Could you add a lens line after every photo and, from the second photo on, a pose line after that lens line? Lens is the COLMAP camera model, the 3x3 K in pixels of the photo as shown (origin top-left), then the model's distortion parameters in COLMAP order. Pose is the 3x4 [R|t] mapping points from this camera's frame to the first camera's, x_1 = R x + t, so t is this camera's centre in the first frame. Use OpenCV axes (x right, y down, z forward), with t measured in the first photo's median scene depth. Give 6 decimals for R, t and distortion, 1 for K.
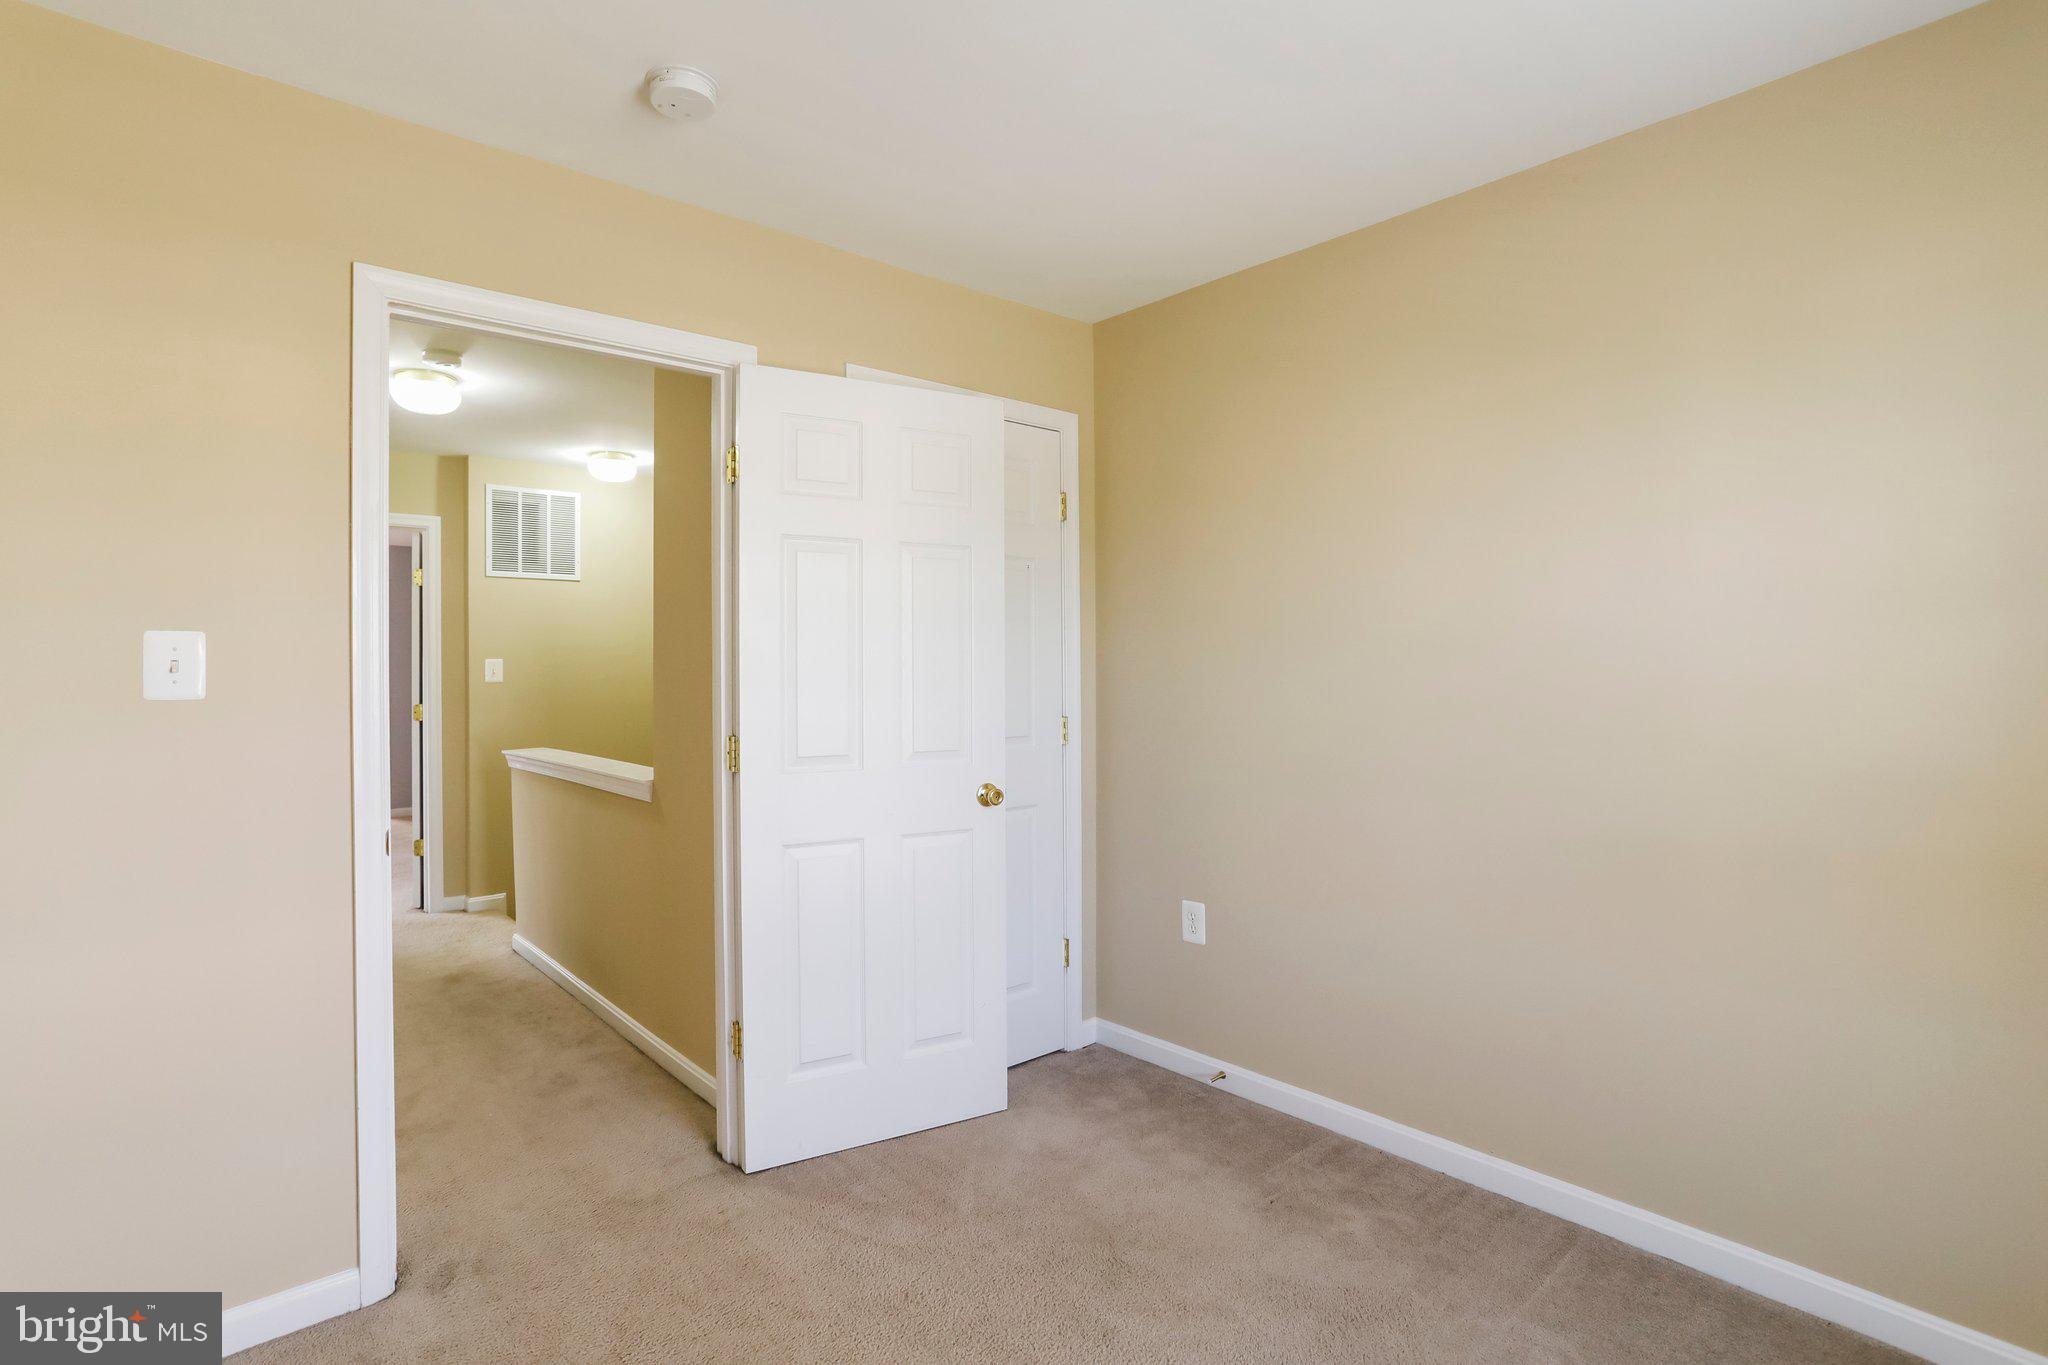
lens RADIAL K [[1002.1, 0, 1032.9], [0, 1002.1, 680.4], [0, 0, 1]] dist [-0.007078, 0.001604]
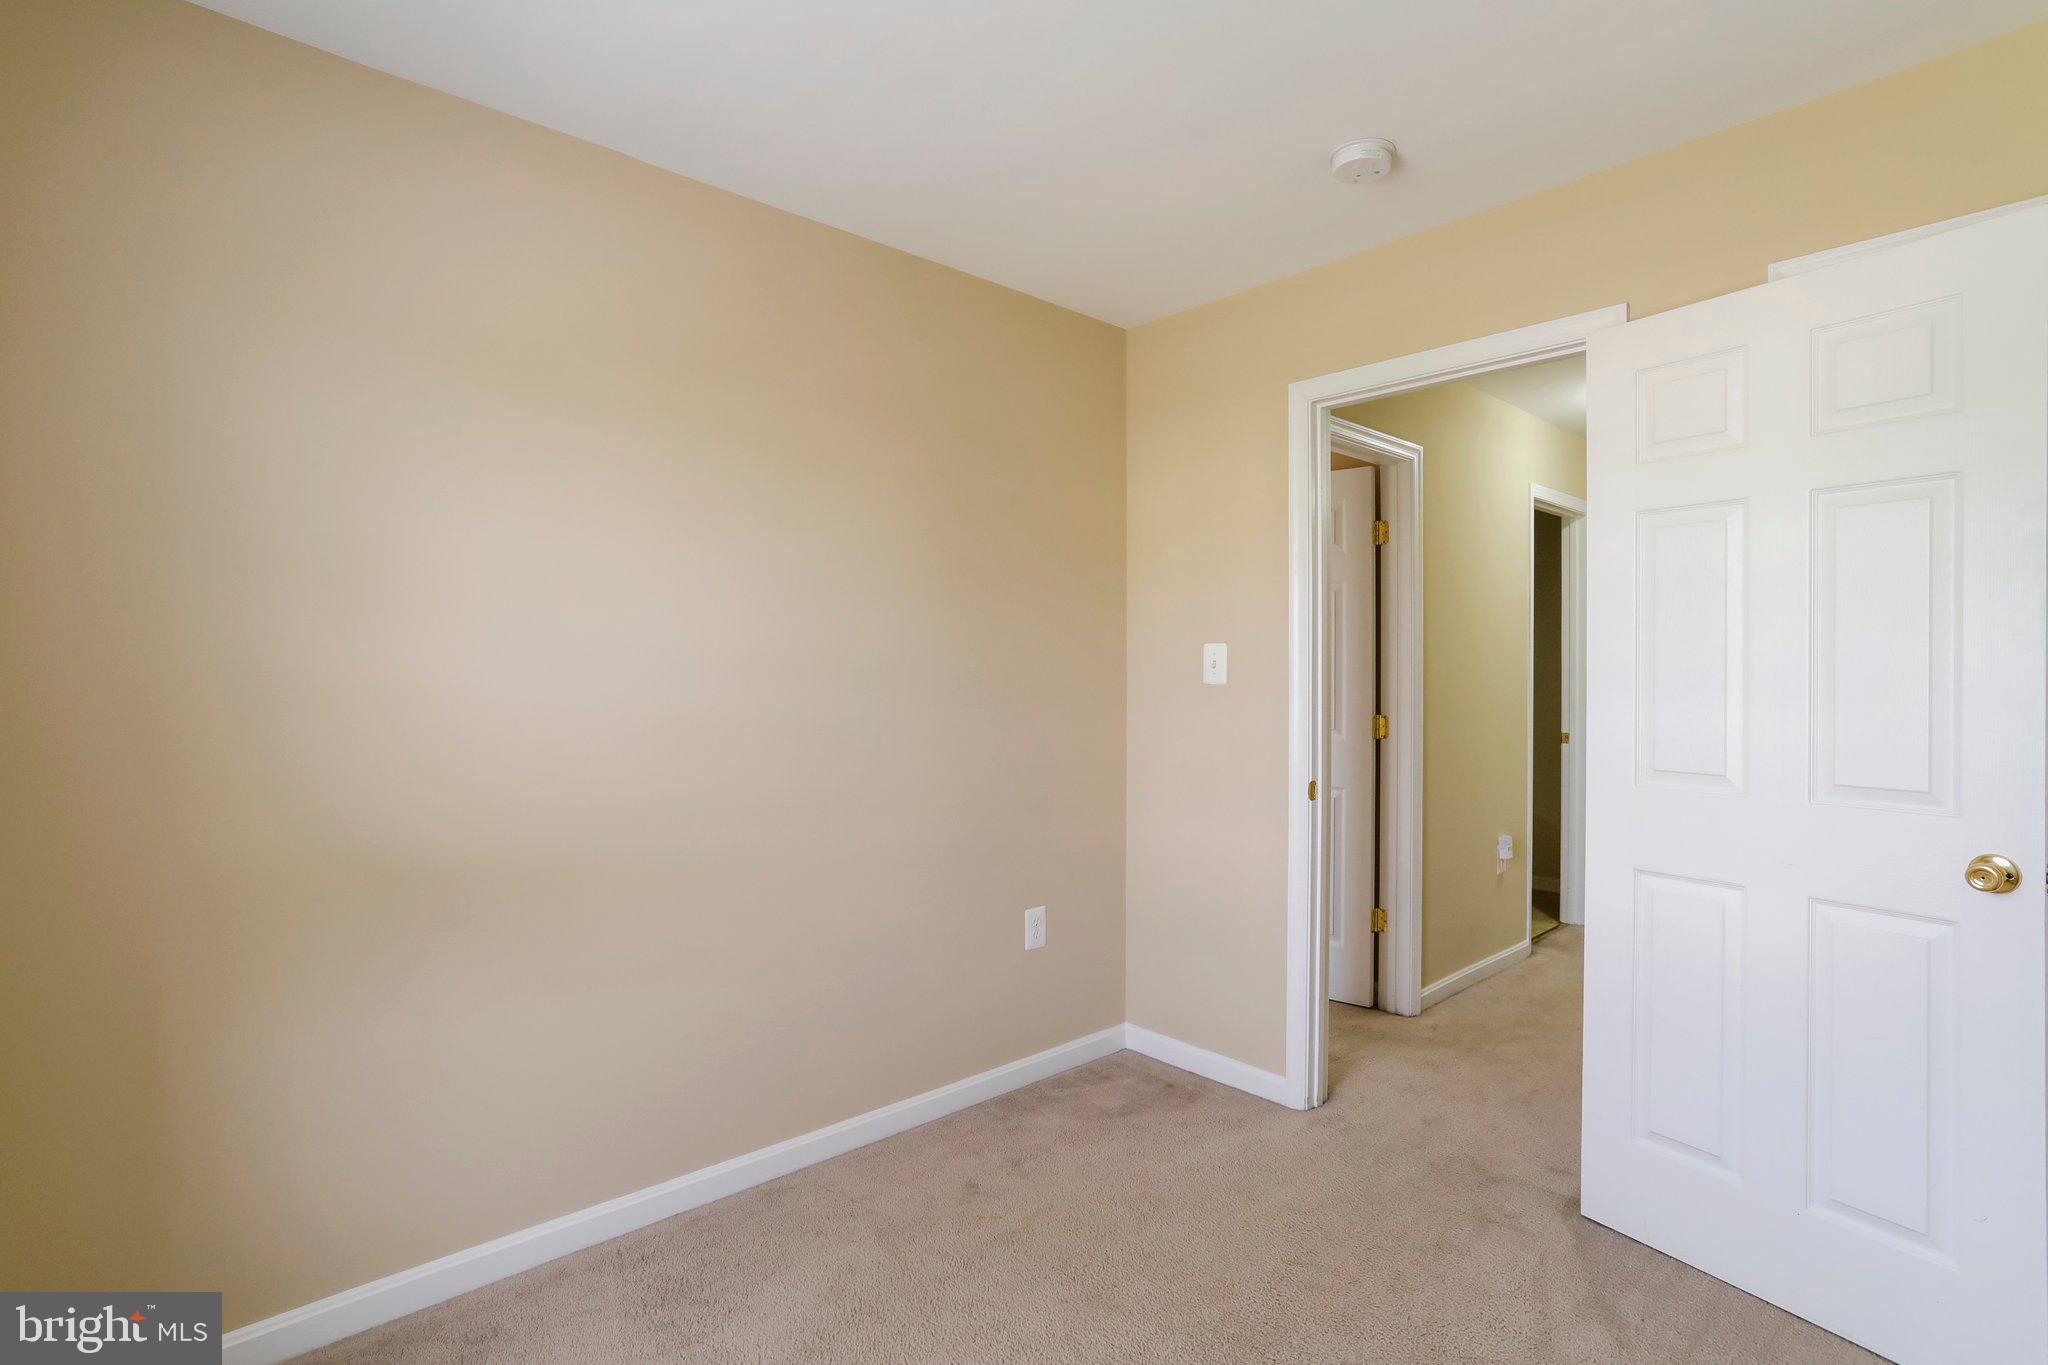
lens RADIAL K [[1002.1, 0, 1033.2], [0, 1002.1, 673.2], [0, 0, 1]] dist [-0.007078, 0.001604]
pose [[0.041808, 0.008209, -0.999092, 0.595767], [-0.009951, 0.999920, 0.007799, -0.006402], [0.999076, 0.009616, 0.041886, 0.445396]]
